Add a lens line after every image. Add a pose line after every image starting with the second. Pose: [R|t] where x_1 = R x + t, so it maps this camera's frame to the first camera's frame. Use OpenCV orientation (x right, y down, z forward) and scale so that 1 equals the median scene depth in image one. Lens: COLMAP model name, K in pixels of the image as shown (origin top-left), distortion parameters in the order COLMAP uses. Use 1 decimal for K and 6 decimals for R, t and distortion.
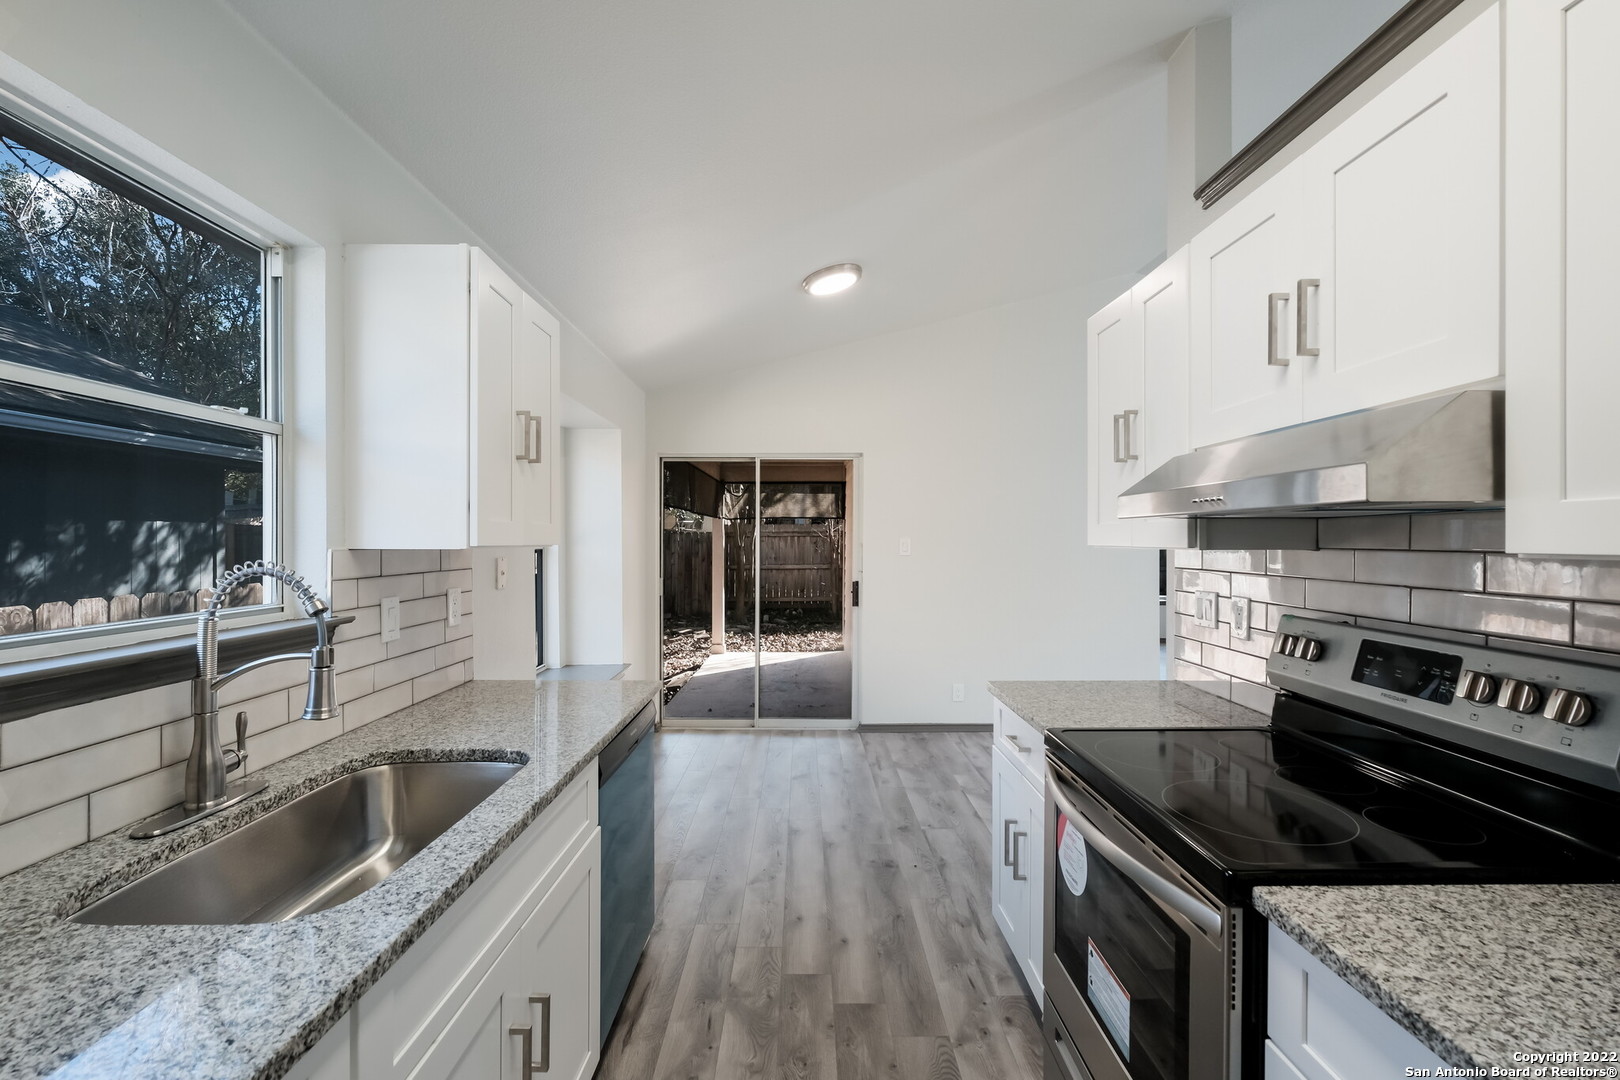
lens RADIAL K [[668.9, 0, 798.8], [0, 668.9, 542.0], [0, 0, 1]] dist [-0.002974, 0.000622]
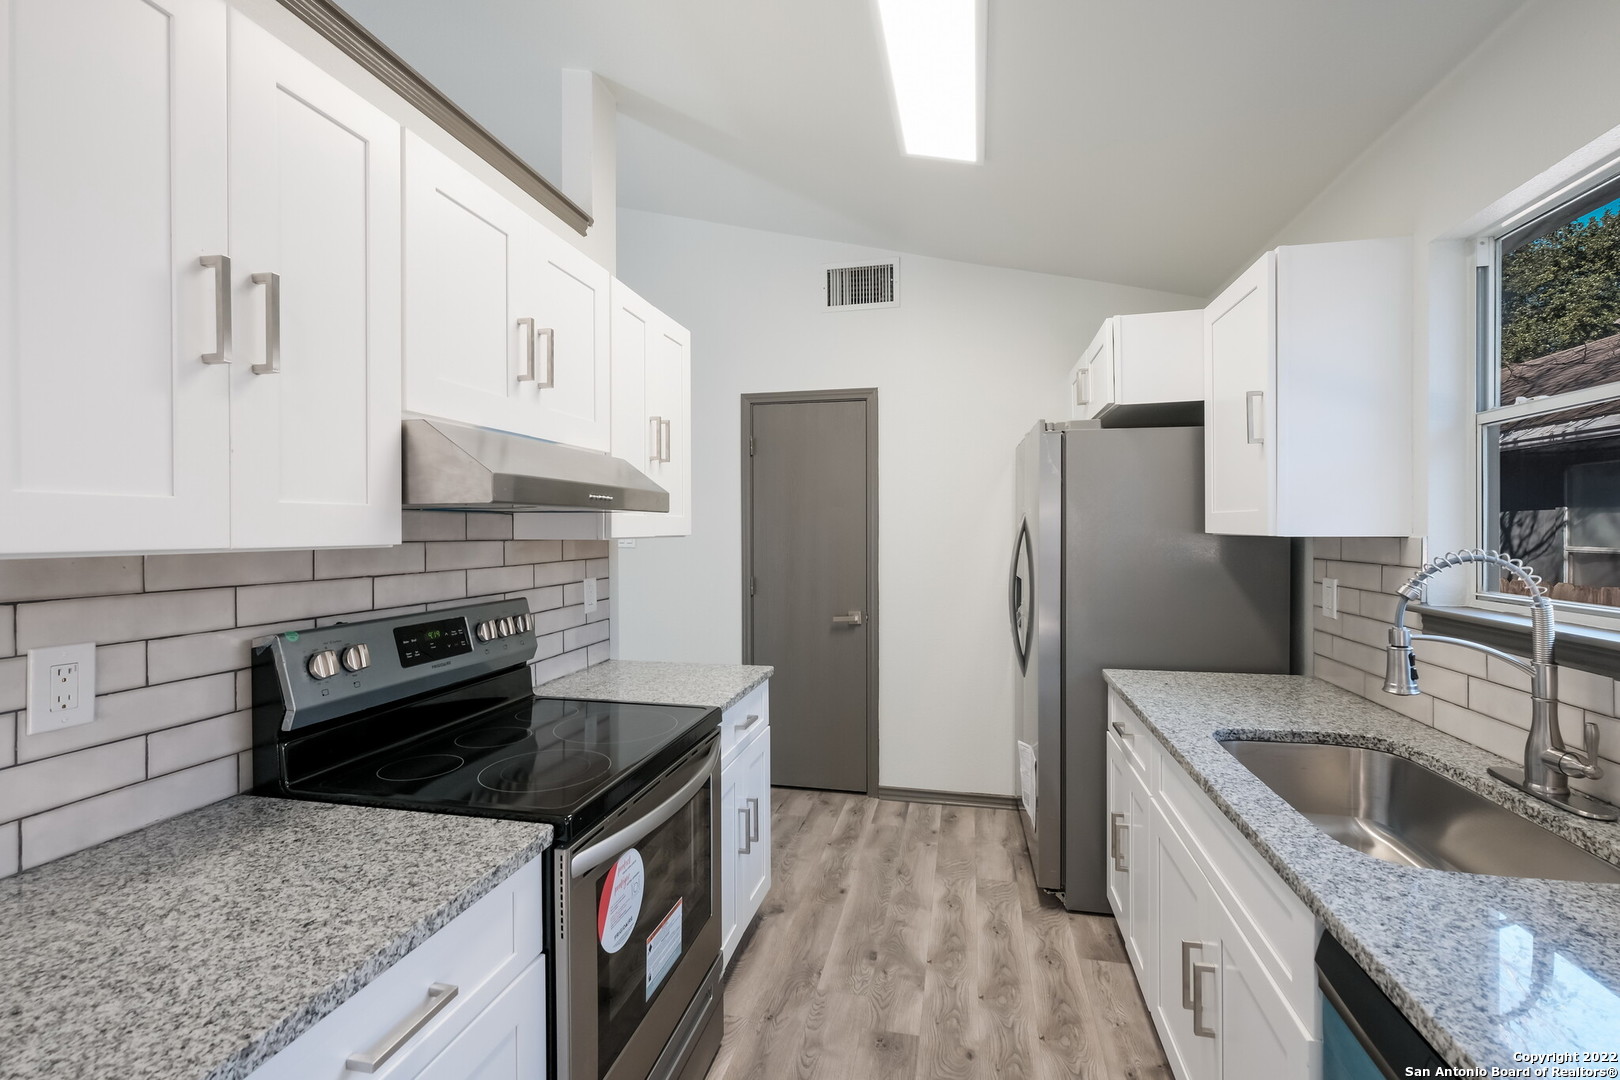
lens RADIAL K [[706.7, 0, 807.5], [0, 706.7, 535.4], [0, 0, 1]] dist [-0.002041, -0.000558]
pose [[-0.977674, 0.001289, 0.210122, -0.008321], [0.003153, 0.999959, 0.008534, -0.004887], [-0.210102, 0.009006, -0.977638, 1.519603]]
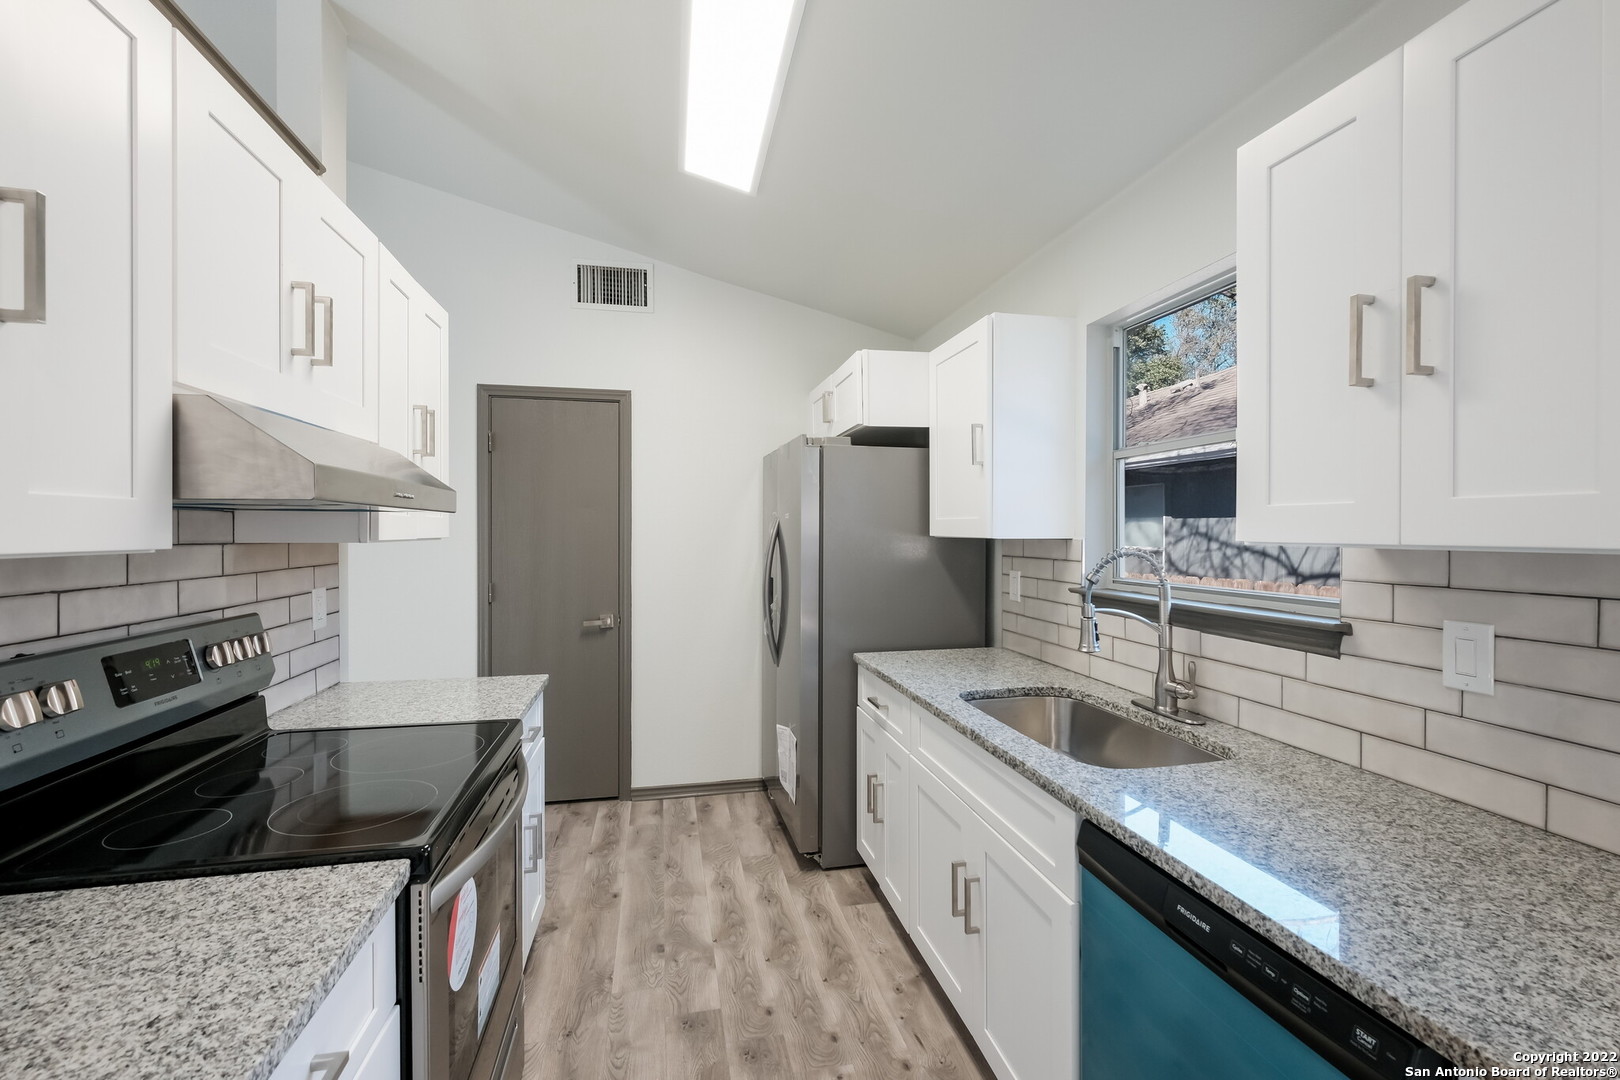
lens RADIAL K [[700.9, 0, 806.9], [0, 700.9, 536.9], [0, 0, 1]] dist [-0.000920, 0.000533]
pose [[-0.976499, 0.001407, -0.215516, 0.161465], [-0.000203, 0.999972, 0.007450, -0.005053], [0.215520, 0.007319, -0.976472, 1.572690]]
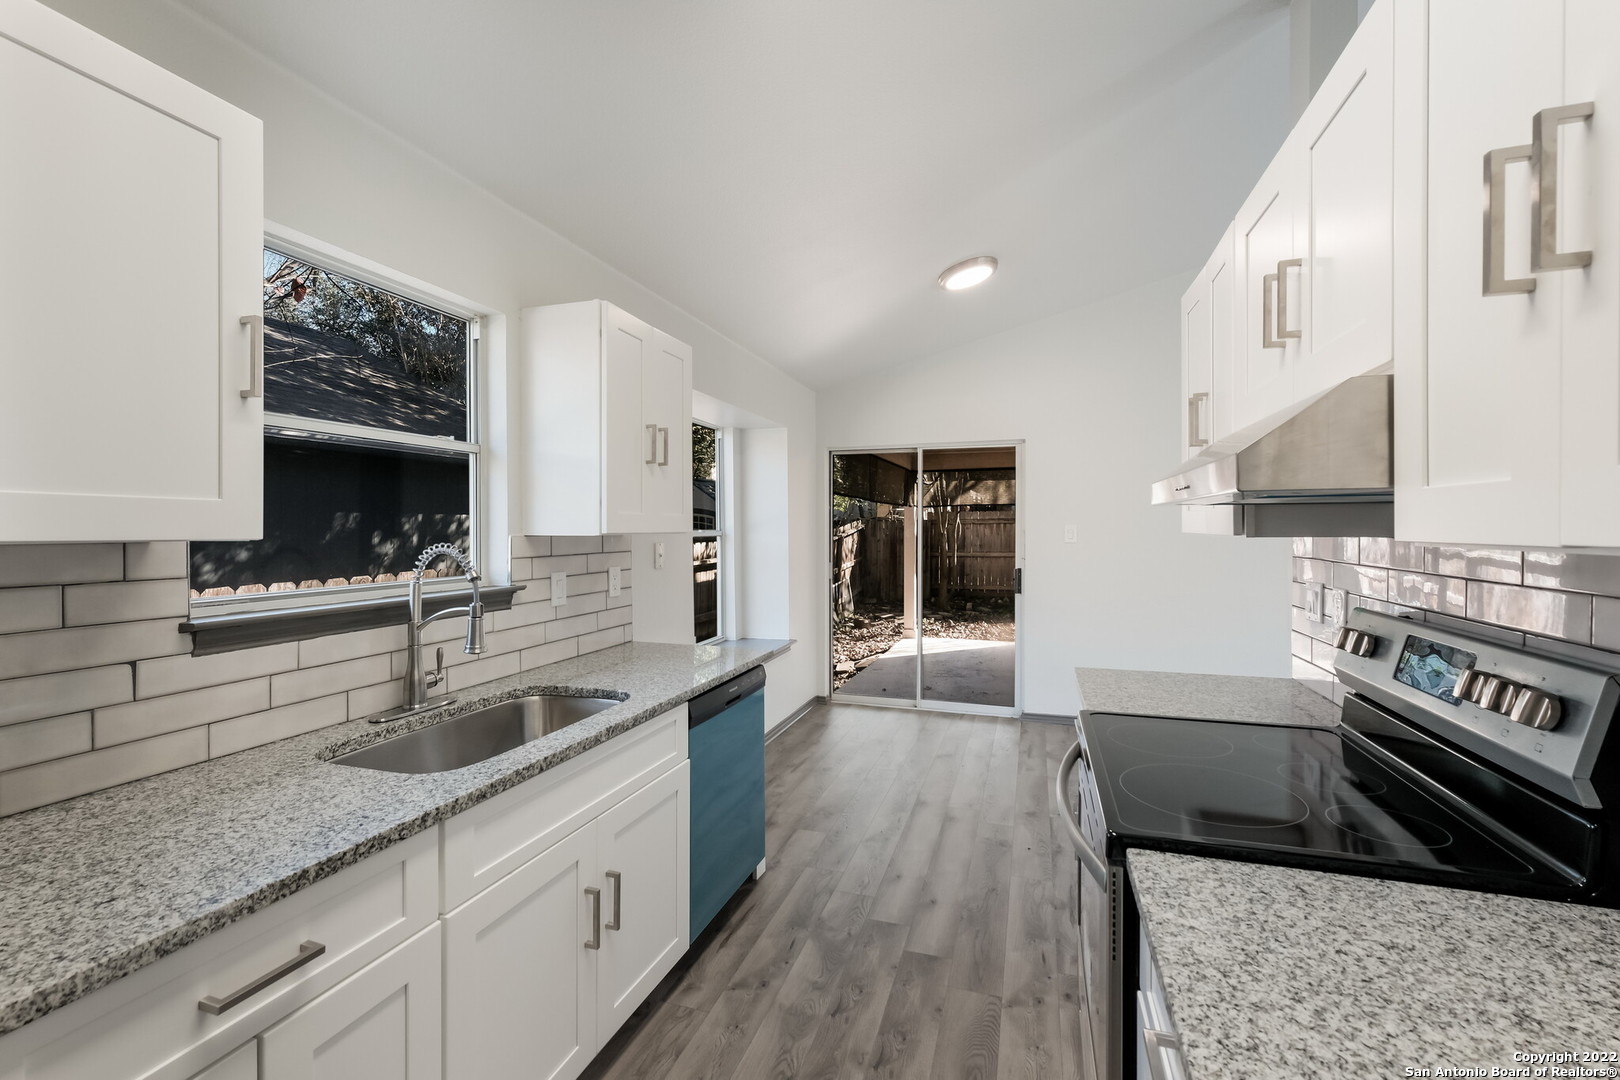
lens RADIAL K [[665.3, 0, 814.1], [0, 665.3, 532.3], [0, 0, 1]] dist [-0.000105, -0.000029]
pose [[0.952399, -0.000934, -0.304854, 0.272988], [0.002243, 0.999990, 0.003942, -0.000118], [0.304847, -0.004438, 0.952391, -0.092431]]
